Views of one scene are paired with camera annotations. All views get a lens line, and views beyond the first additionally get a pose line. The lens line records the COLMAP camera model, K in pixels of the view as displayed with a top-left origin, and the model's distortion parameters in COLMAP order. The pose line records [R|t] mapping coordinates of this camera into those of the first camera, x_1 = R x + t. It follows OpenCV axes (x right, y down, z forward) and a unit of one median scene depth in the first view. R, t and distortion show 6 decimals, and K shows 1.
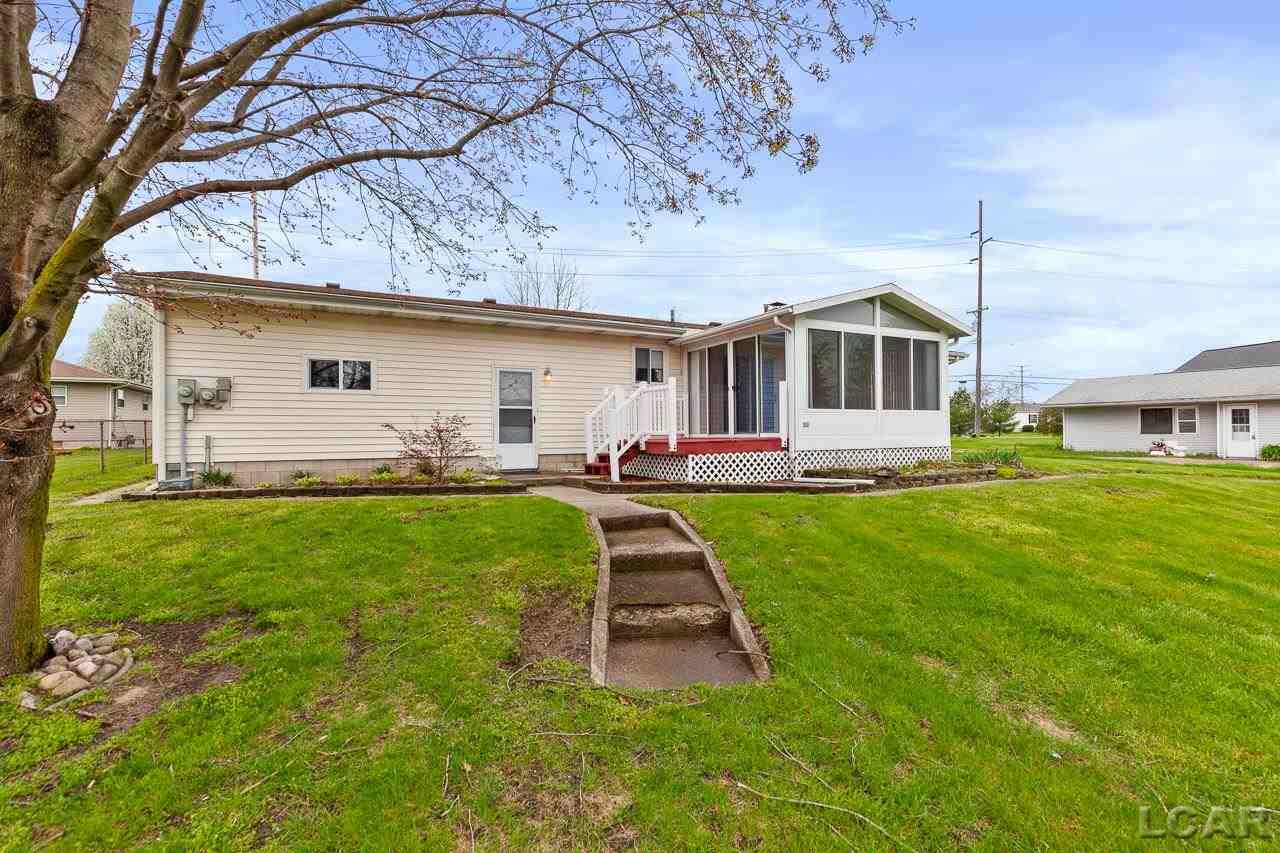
lens RADIAL K [[576.0, 0, 640.0], [0, 576.0, 426.5], [0, 0, 1]] dist [0.020549, -0.012234]
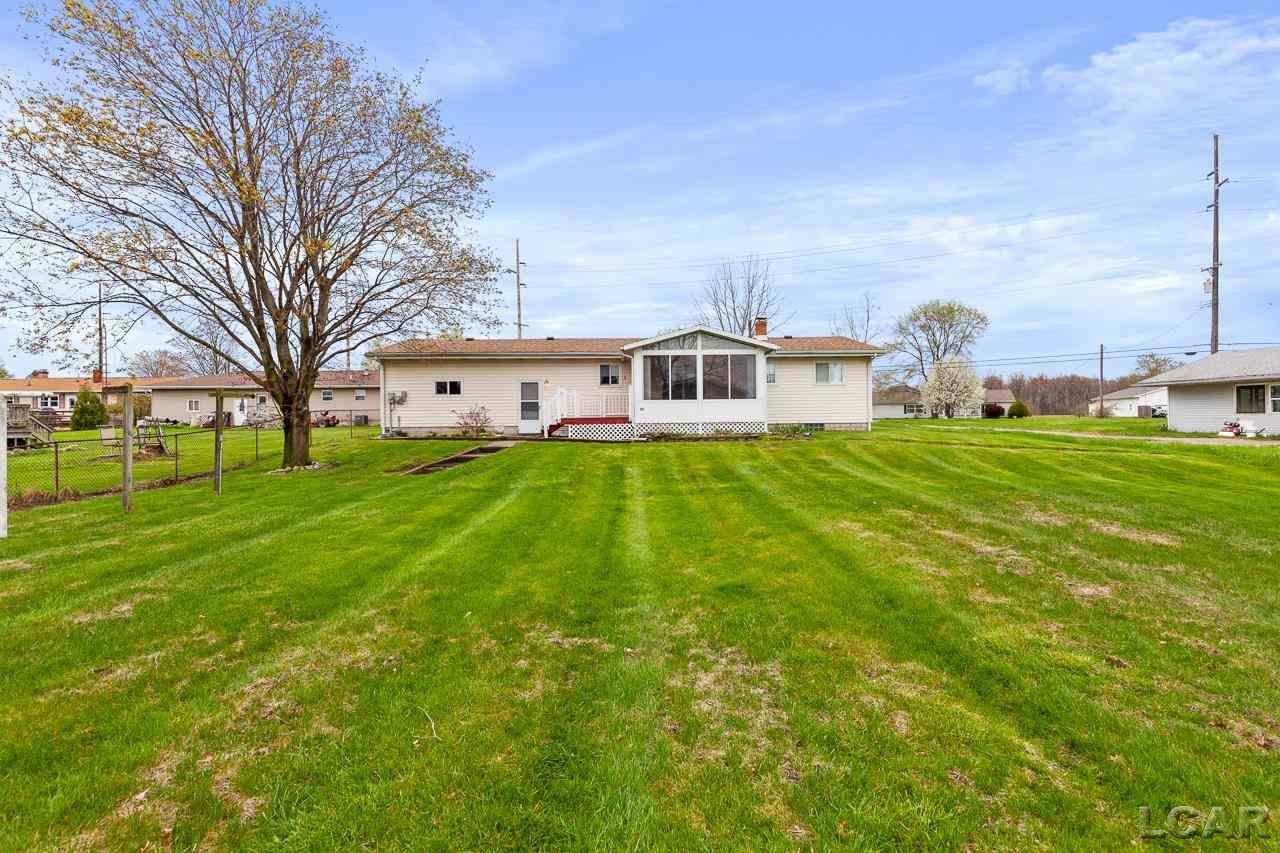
lens RADIAL K [[576.0, 0, 640.0], [0, 576.0, 426.5], [0, 0, 1]] dist [0.020549, -0.012234]
pose [[0.895071, 0.004109, -0.445905, 0.986071], [0.008028, 0.999647, 0.025325, 0.005698], [0.445851, -0.026248, 0.894722, -0.563978]]
